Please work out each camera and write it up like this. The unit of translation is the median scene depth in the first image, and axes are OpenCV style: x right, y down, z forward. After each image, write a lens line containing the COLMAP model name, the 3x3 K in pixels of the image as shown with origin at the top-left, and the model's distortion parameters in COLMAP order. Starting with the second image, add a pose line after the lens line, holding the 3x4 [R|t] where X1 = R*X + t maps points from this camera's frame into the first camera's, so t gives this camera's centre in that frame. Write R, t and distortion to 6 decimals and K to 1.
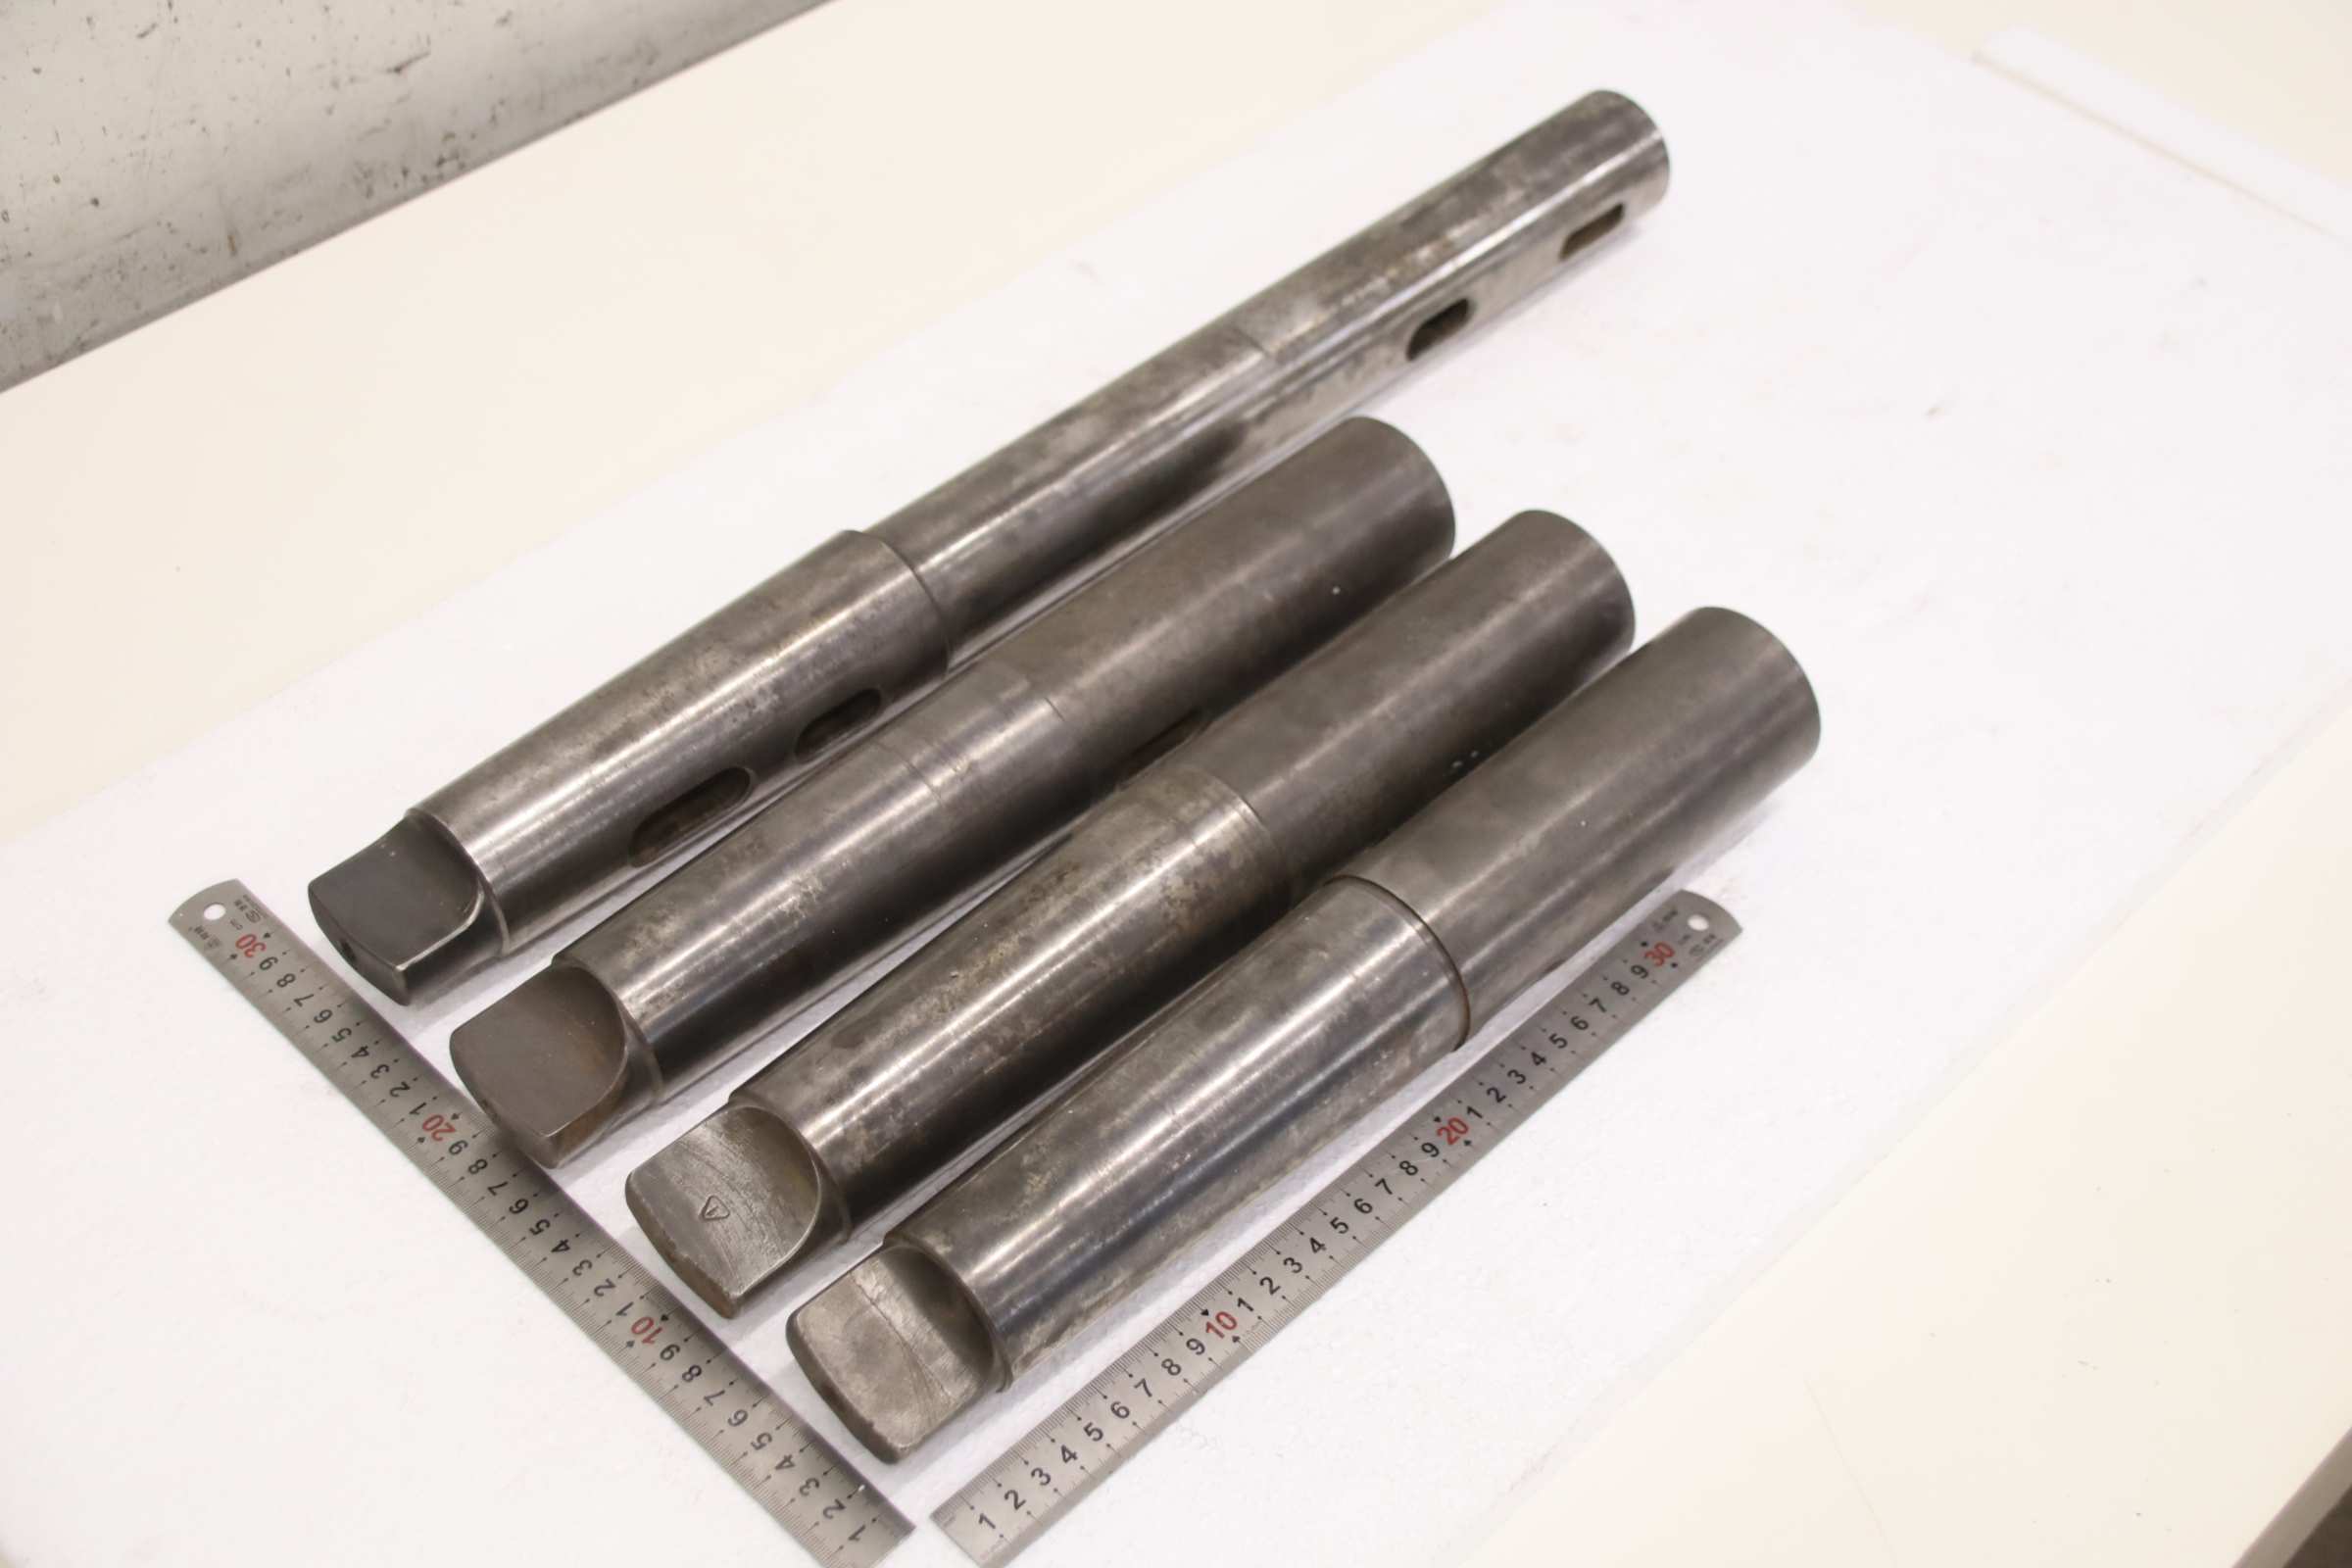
lens RADIAL K [[2858.1, 0, 1187.9], [0, 2858.1, 790.5], [0, 0, 1]] dist [-0.094446, 0.000000]
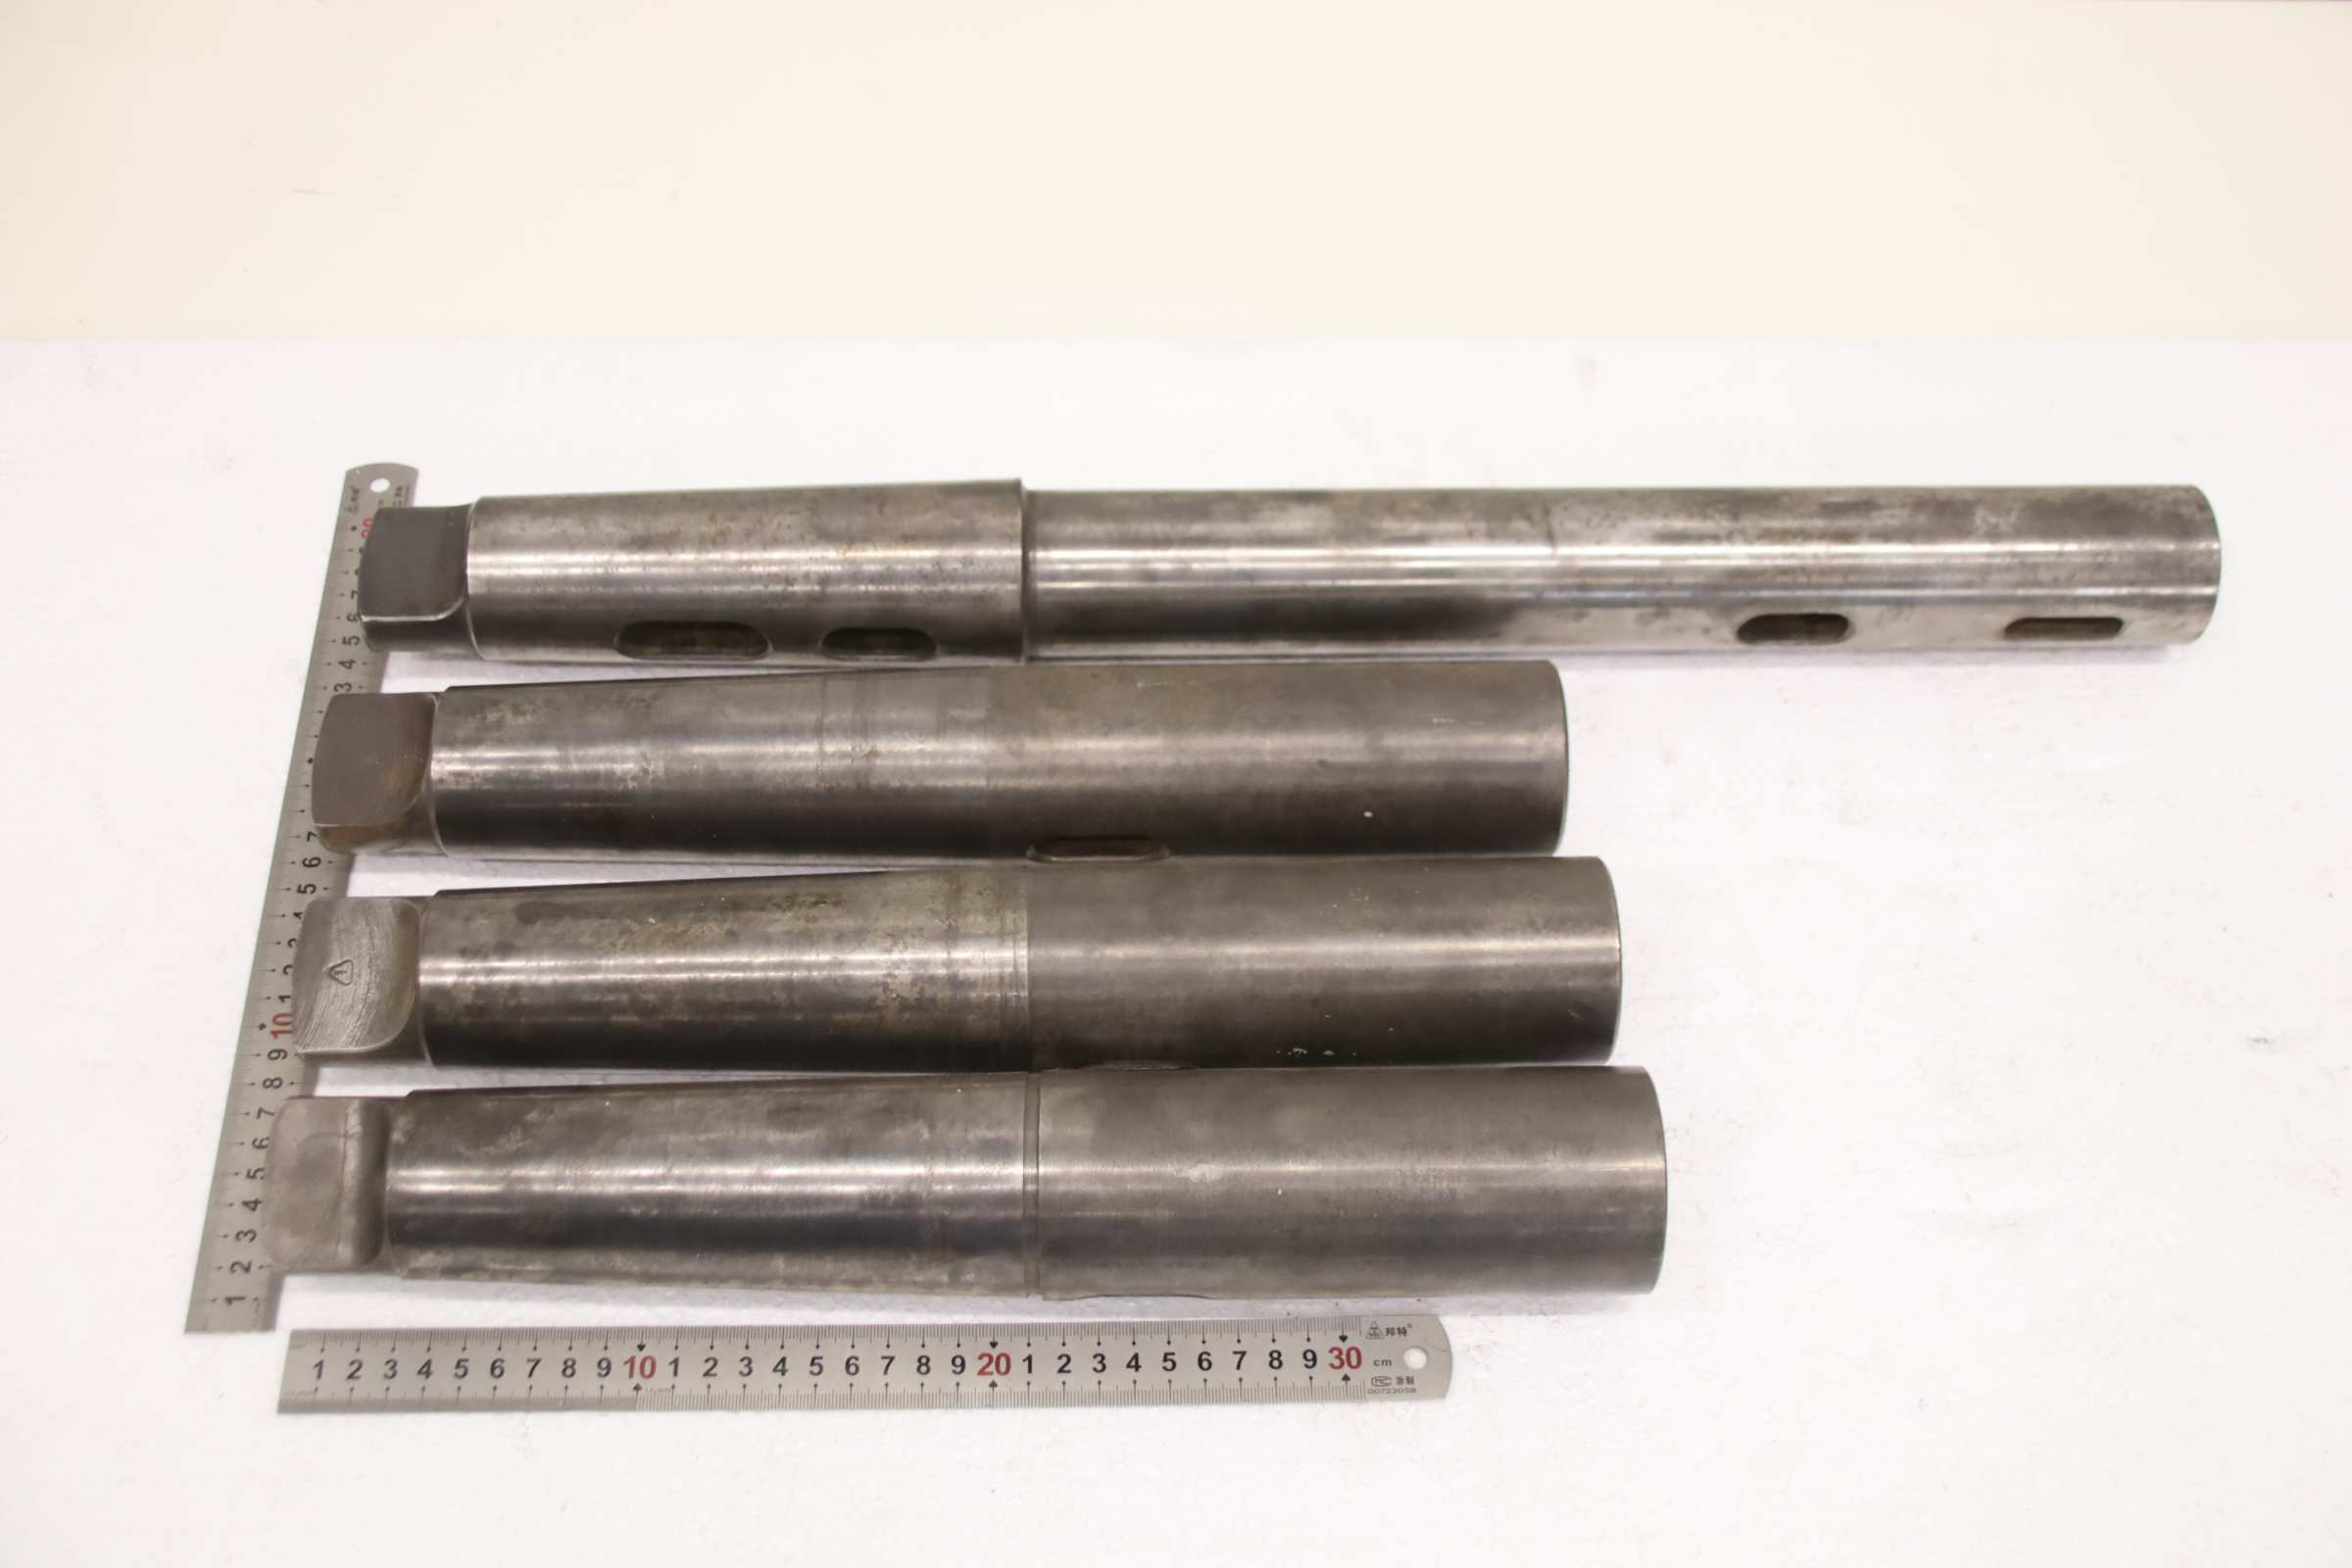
lens RADIAL K [[2651.2, 0, 1172.4], [0, 2651.2, 776.0], [0, 0, 1]] dist [-0.120228, 0.000000]
pose [[0.733224, 0.554448, -0.393662, 0.360558], [-0.509259, 0.831377, 0.222412, -0.256881], [0.450598, 0.037398, 0.891943, 0.246188]]
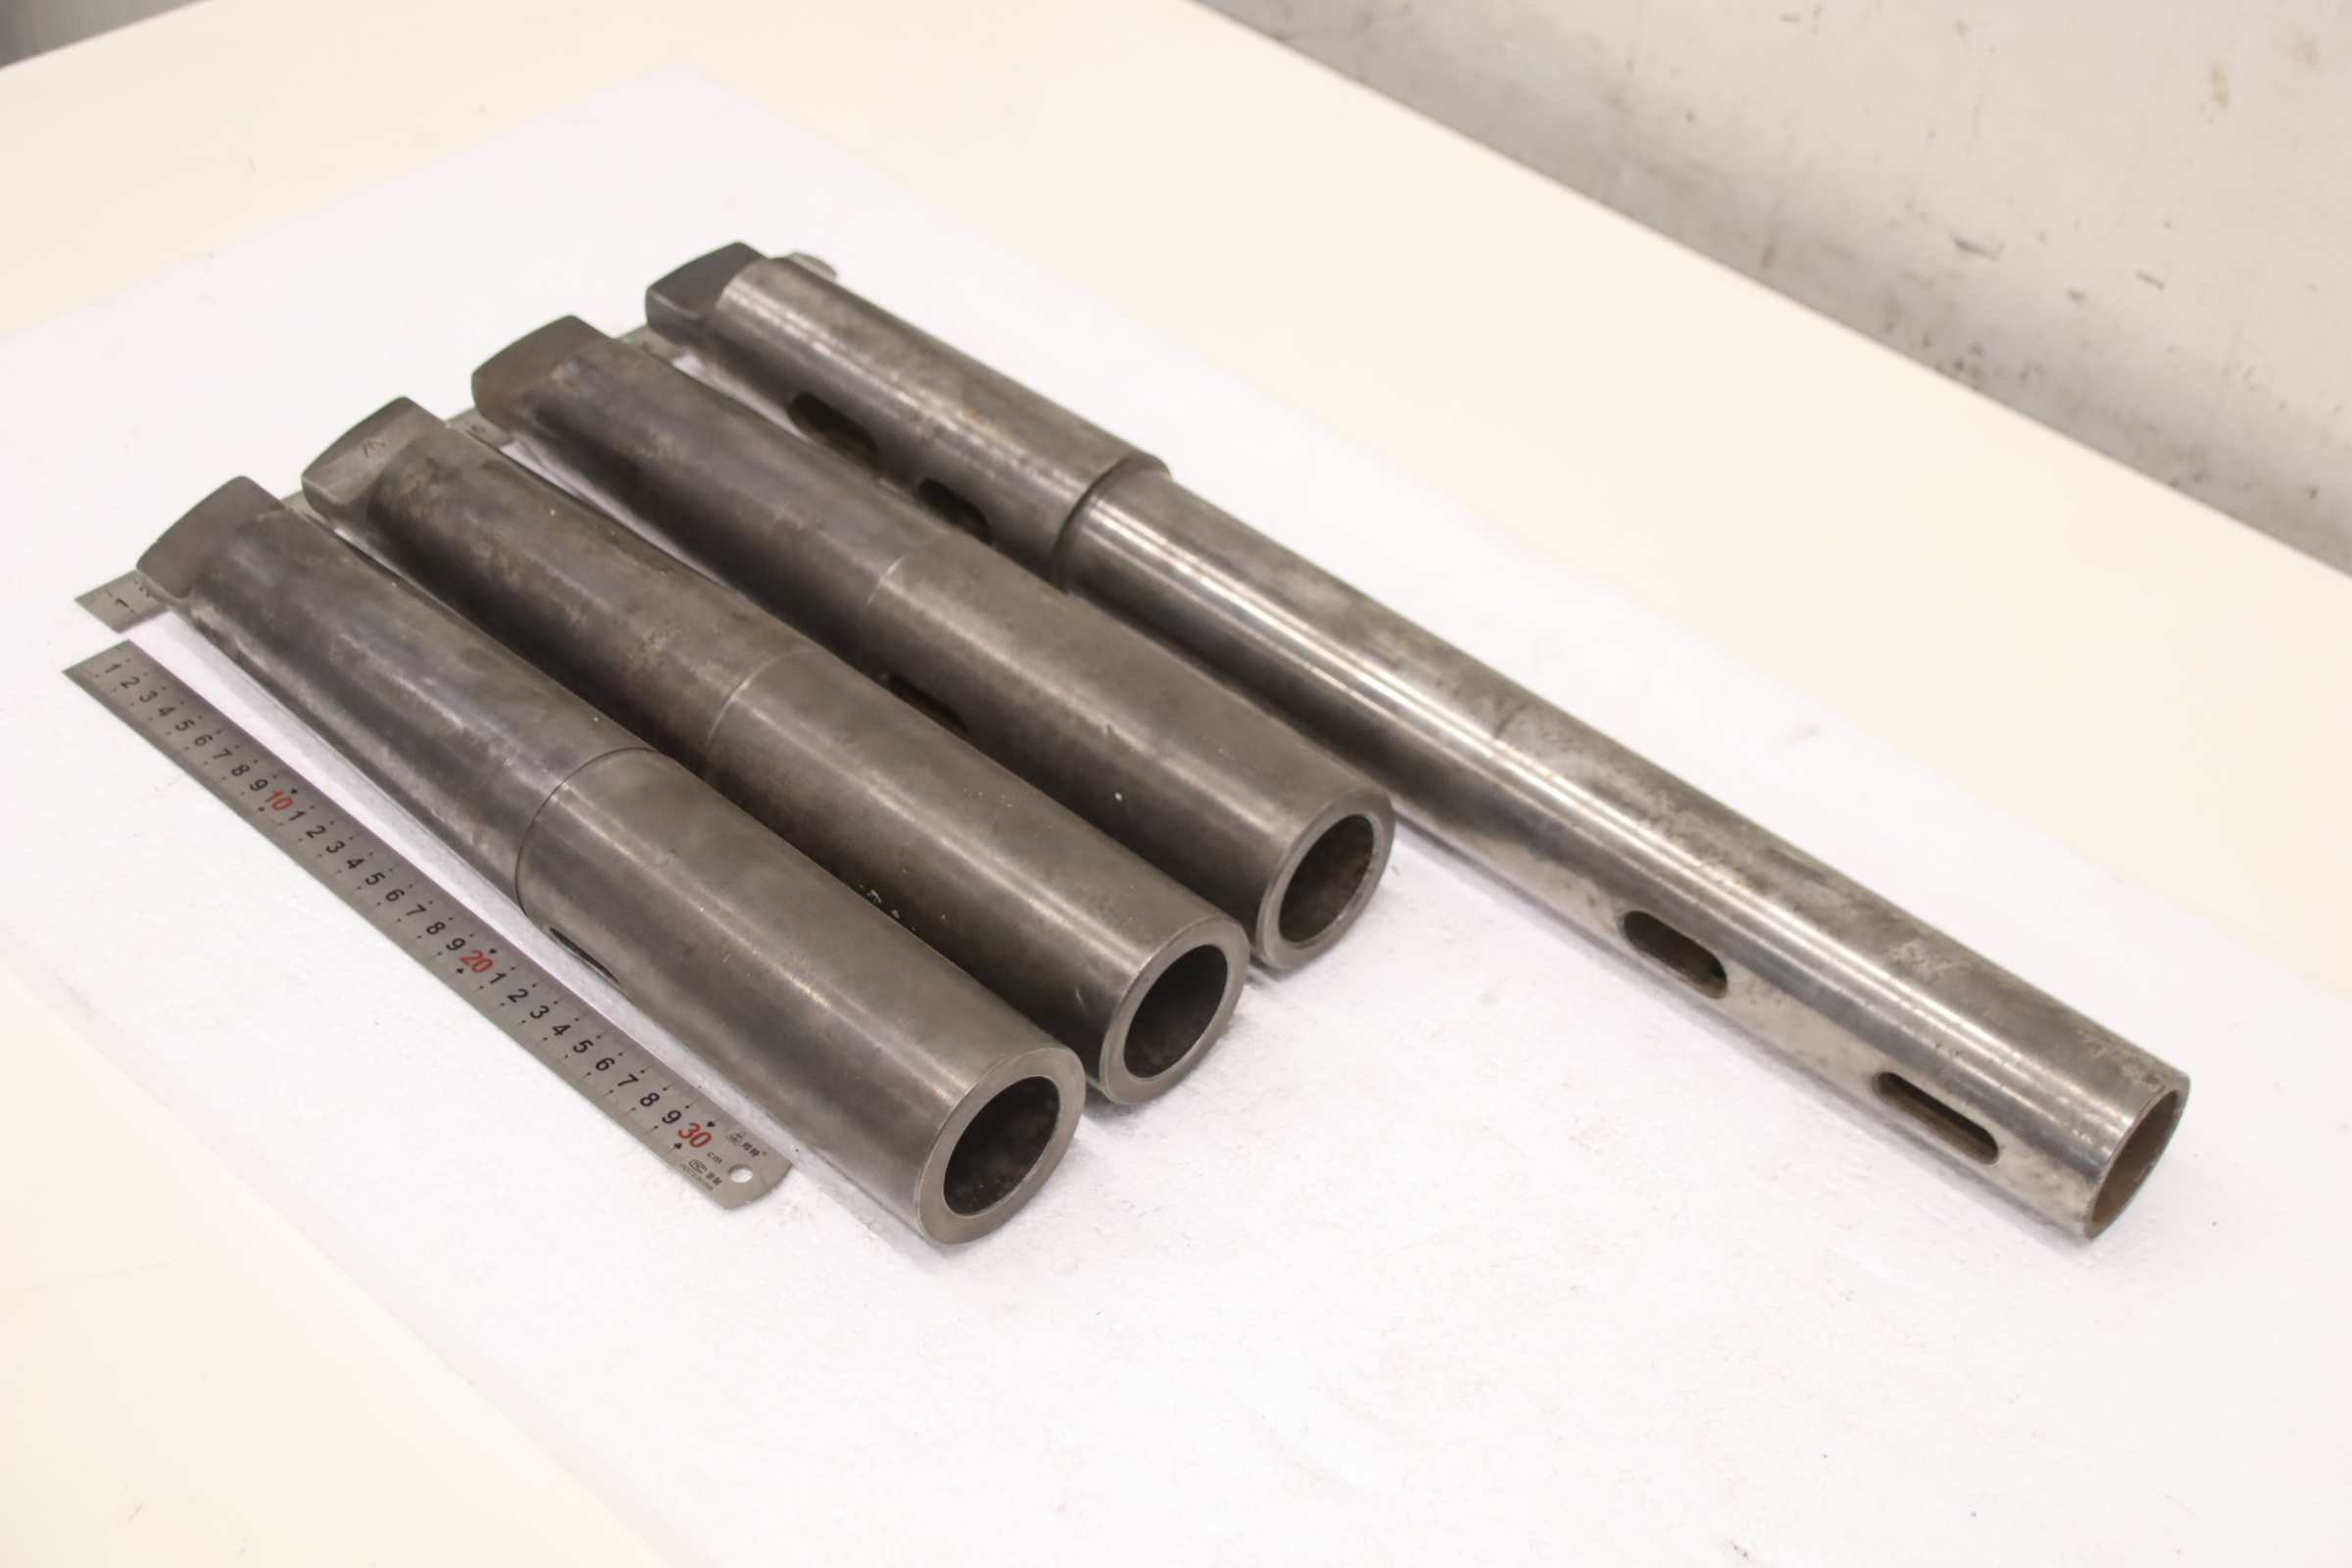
lens RADIAL K [[3235.9, 0, 1180.2], [0, 3235.9, 782.1], [0, 0, 1]] dist [-0.065211, 0.000000]
pose [[0.051997, 0.647054, -0.760669, 0.906177], [-0.771971, 0.509254, 0.380422, -0.522157], [0.633527, 0.567434, 0.525987, 0.516143]]
